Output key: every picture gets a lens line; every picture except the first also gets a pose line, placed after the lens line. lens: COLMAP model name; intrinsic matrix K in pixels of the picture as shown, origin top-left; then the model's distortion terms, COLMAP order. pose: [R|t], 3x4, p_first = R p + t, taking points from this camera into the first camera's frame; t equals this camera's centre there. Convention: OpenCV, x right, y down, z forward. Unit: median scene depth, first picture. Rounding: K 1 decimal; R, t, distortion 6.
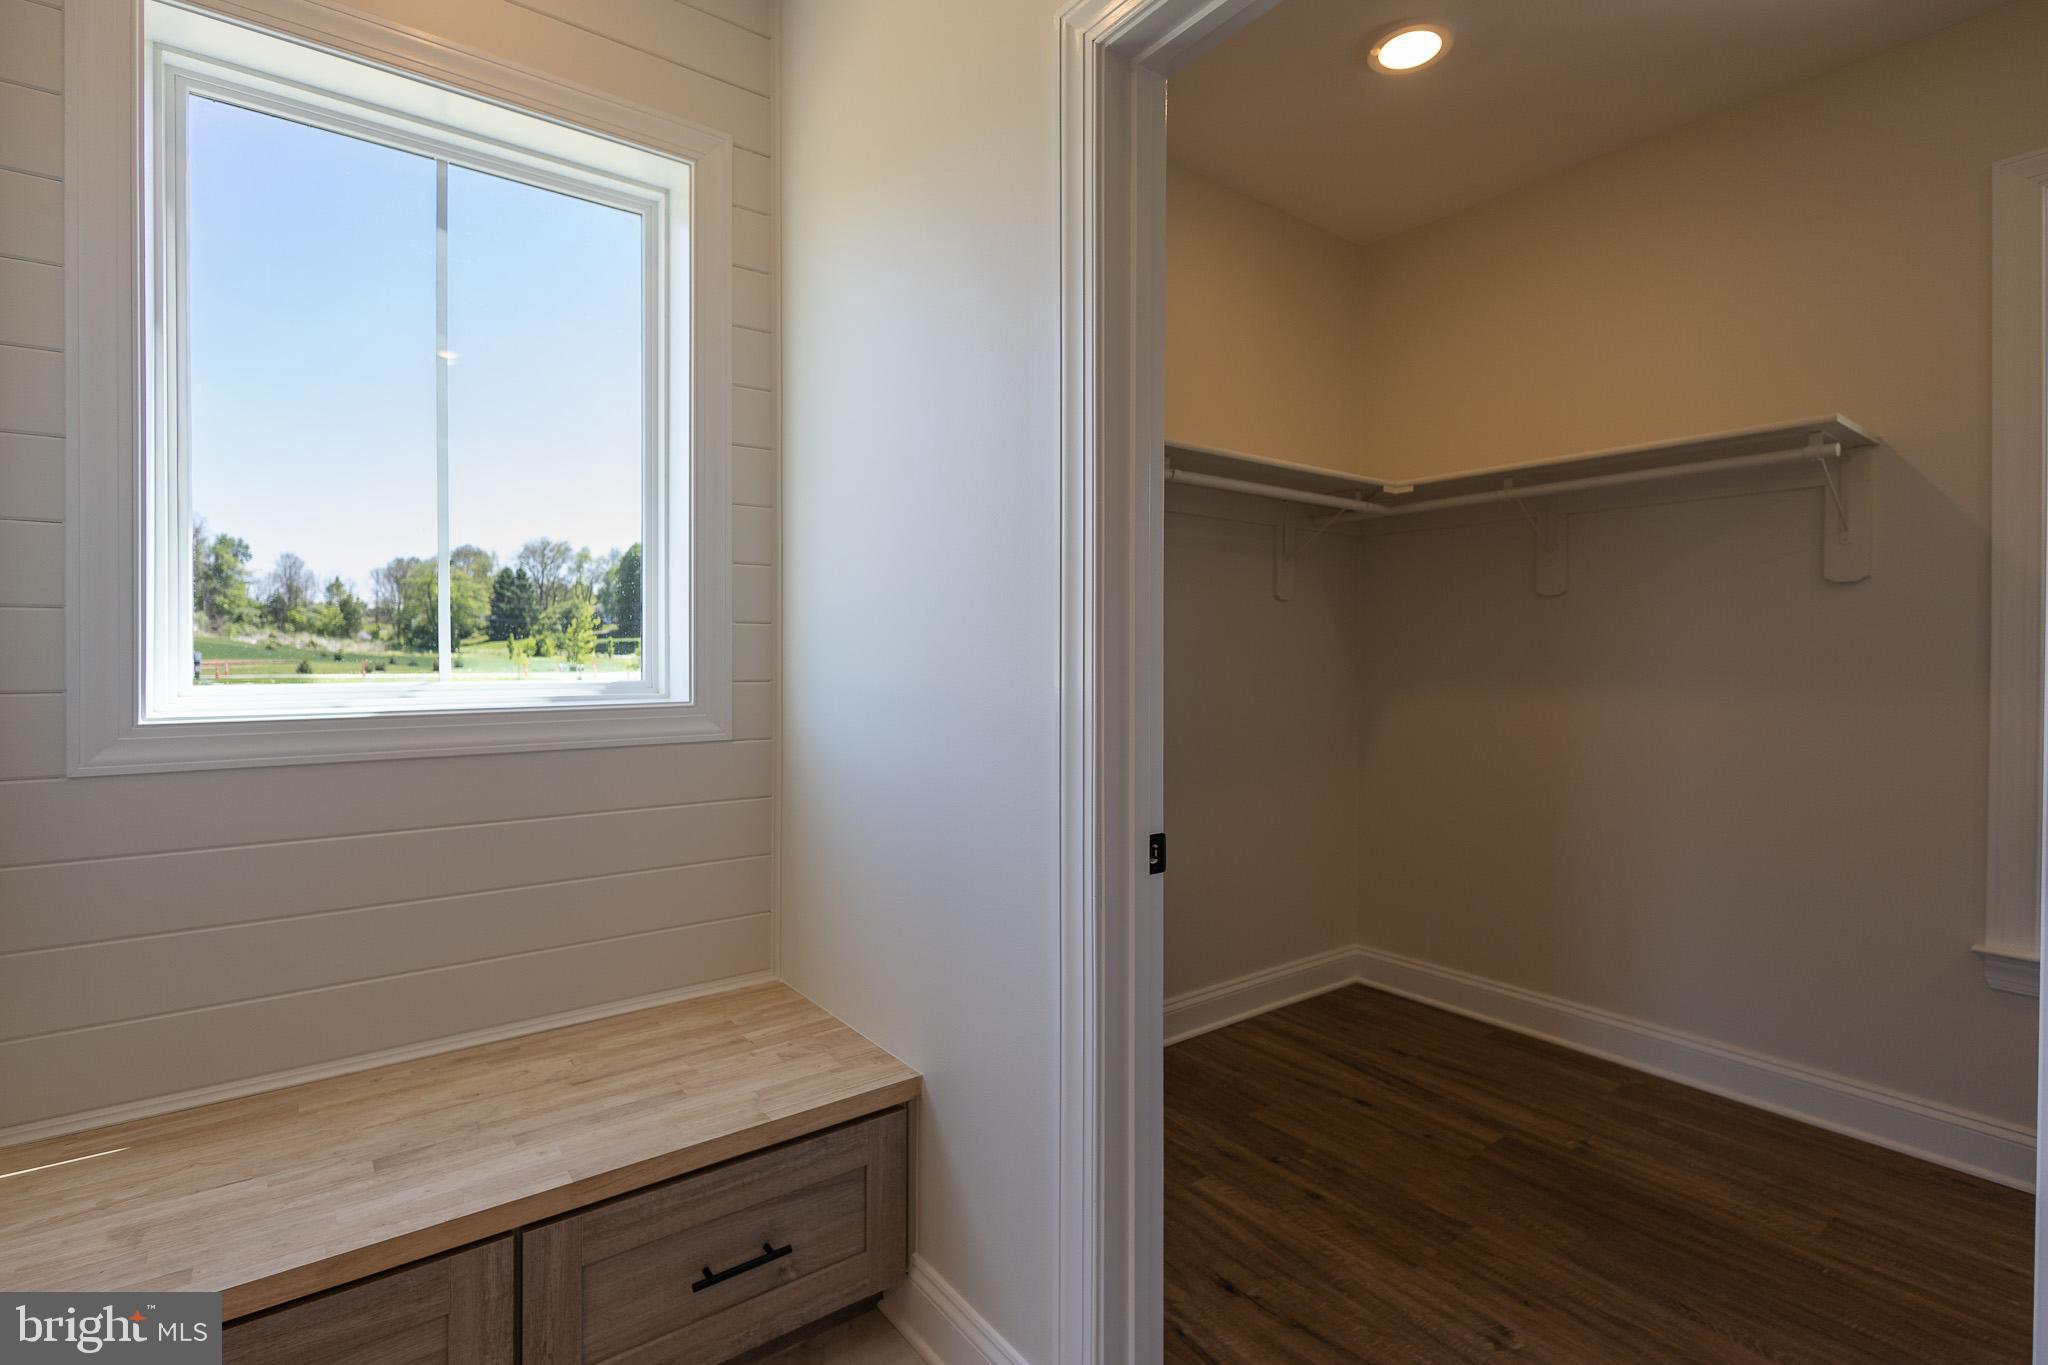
lens RADIAL K [[955.0, 0, 1024.6], [0, 955.0, 643.3], [0, 0, 1]] dist [0.013702, 0.000443]
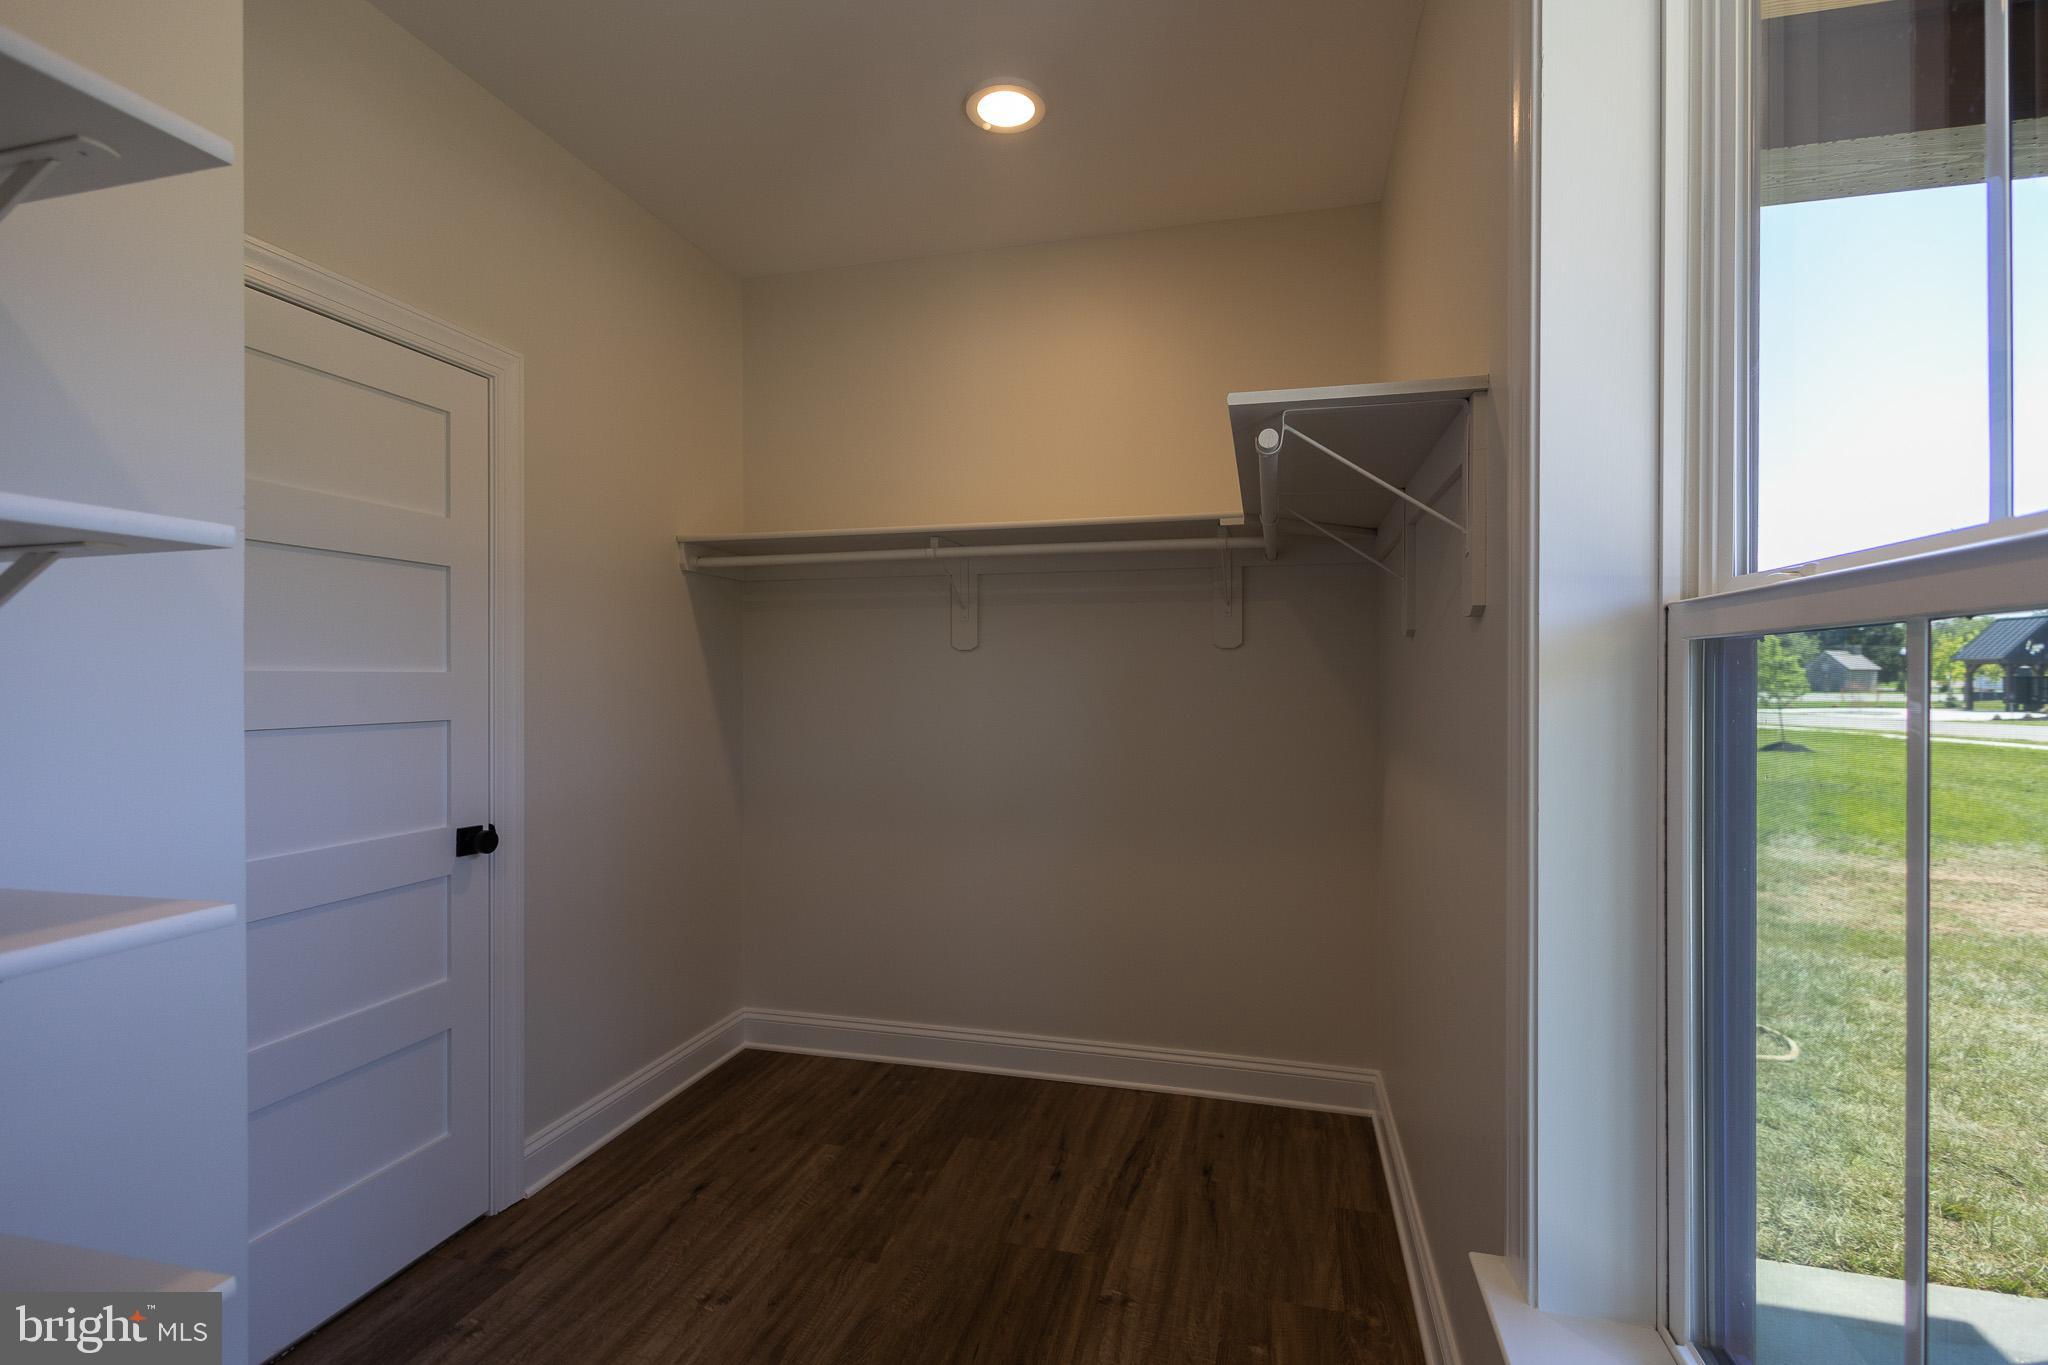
lens RADIAL K [[935.3, 0, 1024.0], [0, 935.3, 682.5], [0, 0, 1]] dist [0.013136, -0.005105]
pose [[0.624923, -0.001982, -0.780684, 1.155867], [0.002864, 0.999996, -0.000247, -0.020012], [0.780681, -0.002082, 0.624926, 0.414757]]
